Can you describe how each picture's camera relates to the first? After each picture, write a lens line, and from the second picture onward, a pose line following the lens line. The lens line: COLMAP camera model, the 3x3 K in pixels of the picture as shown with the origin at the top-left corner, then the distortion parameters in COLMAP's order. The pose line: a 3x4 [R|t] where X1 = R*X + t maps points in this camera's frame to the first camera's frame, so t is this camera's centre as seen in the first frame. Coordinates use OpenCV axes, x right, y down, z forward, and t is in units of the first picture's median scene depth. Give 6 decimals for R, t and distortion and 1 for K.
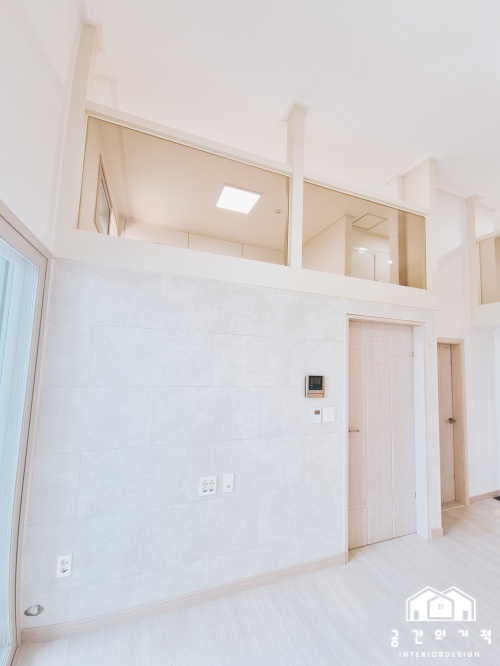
lens RADIAL K [[270.7, 0, 253.1], [0, 270.7, 335.0], [0, 0, 1]] dist [0.007516, -0.003678]
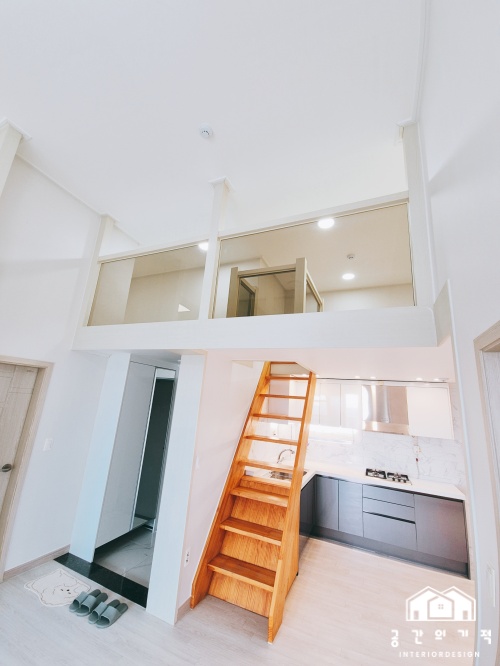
lens RADIAL K [[270.7, 0, 252.2], [0, 270.7, 335.0], [0, 0, 1]] dist [0.007516, -0.003678]
pose [[0.702185, 0.187911, 0.686750, 0.829026], [-0.113407, 0.981748, -0.152674, -0.013927], [-0.702905, 0.029323, 0.710679, -0.039365]]
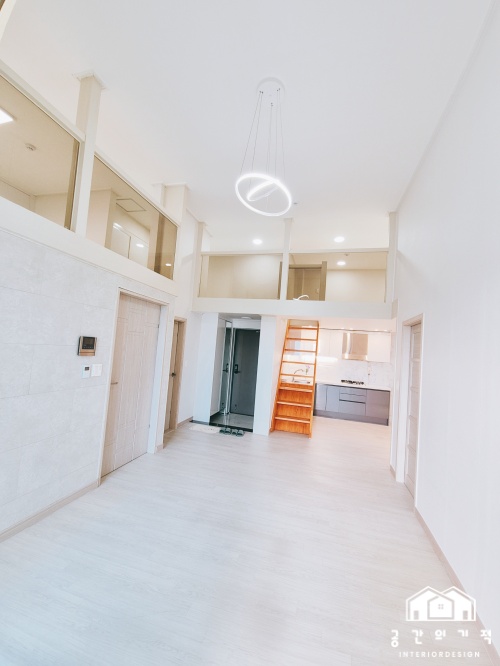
lens RADIAL K [[270.7, 0, 252.0], [0, 270.7, 335.5], [0, 0, 1]] dist [0.007516, -0.003678]
pose [[0.583813, 0.051118, 0.810277, -0.260856], [-0.127538, 0.991399, 0.029348, 0.021266], [-0.801808, -0.120475, 0.585311, -0.189962]]
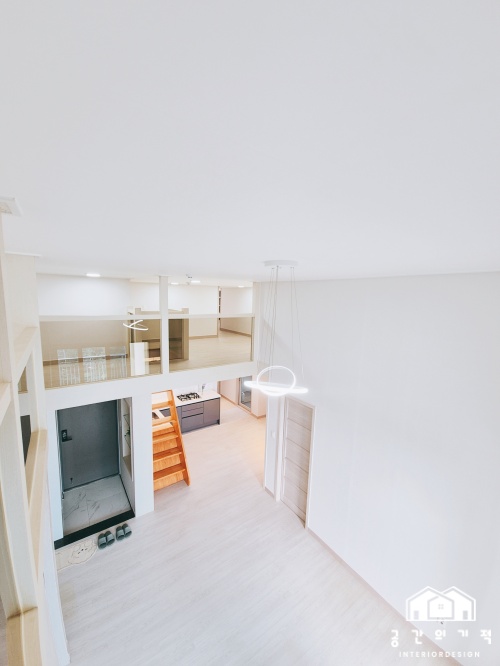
lens RADIAL K [[270.7, 0, 252.0], [0, 270.7, 331.9], [0, 0, 1]] dist [0.007516, -0.003678]
pose [[-0.252603, -0.163920, 0.953584, -0.285273], [-0.123771, 0.982923, 0.136176, -0.721932], [-0.959621, -0.083627, -0.268578, 0.718850]]
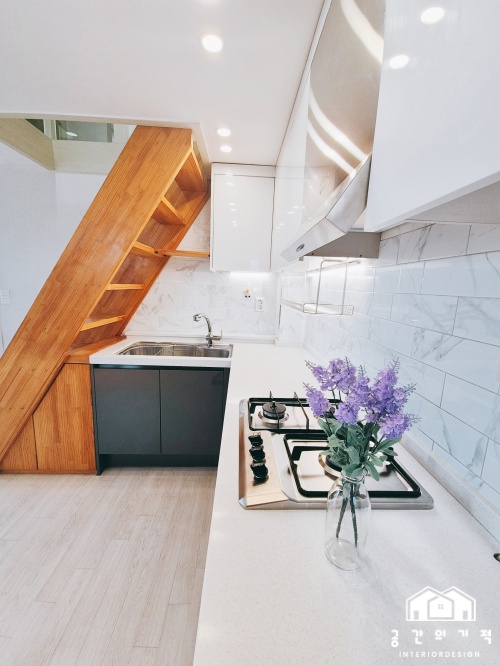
lens RADIAL K [[270.7, 0, 250.6], [0, 270.7, 332.7], [0, 0, 1]] dist [0.007516, -0.003678]
pose [[0.946732, 0.061330, -0.316128, 2.556707], [0.018046, 0.970049, 0.242238, 0.222845], [0.321516, -0.235040, 0.917270, 0.207027]]
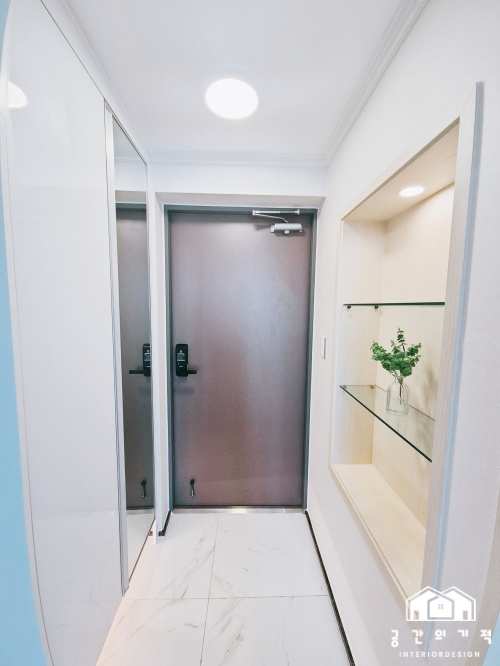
lens RADIAL K [[270.7, 0, 253.4], [0, 270.7, 335.2], [0, 0, 1]] dist [0.007516, -0.003678]
pose [[0.321792, -0.124084, 0.938644, 1.173359], [-0.087642, 0.983215, 0.160022, 0.239114], [-0.942745, -0.133758, 0.305515, 1.027576]]
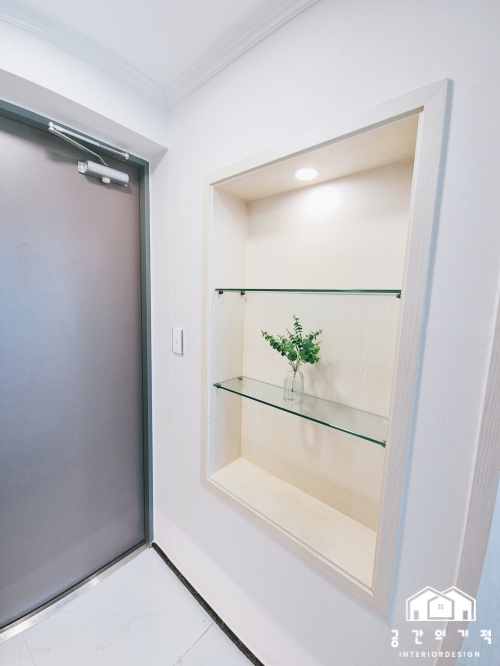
lens RADIAL K [[270.7, 0, 254.1], [0, 270.7, 334.4], [0, 0, 1]] dist [0.007516, -0.003678]
pose [[-0.473941, -0.159031, 0.866077, 1.299509], [-0.130334, 0.985392, 0.109617, 0.264463], [-0.870858, -0.060928, -0.487745, 1.181697]]
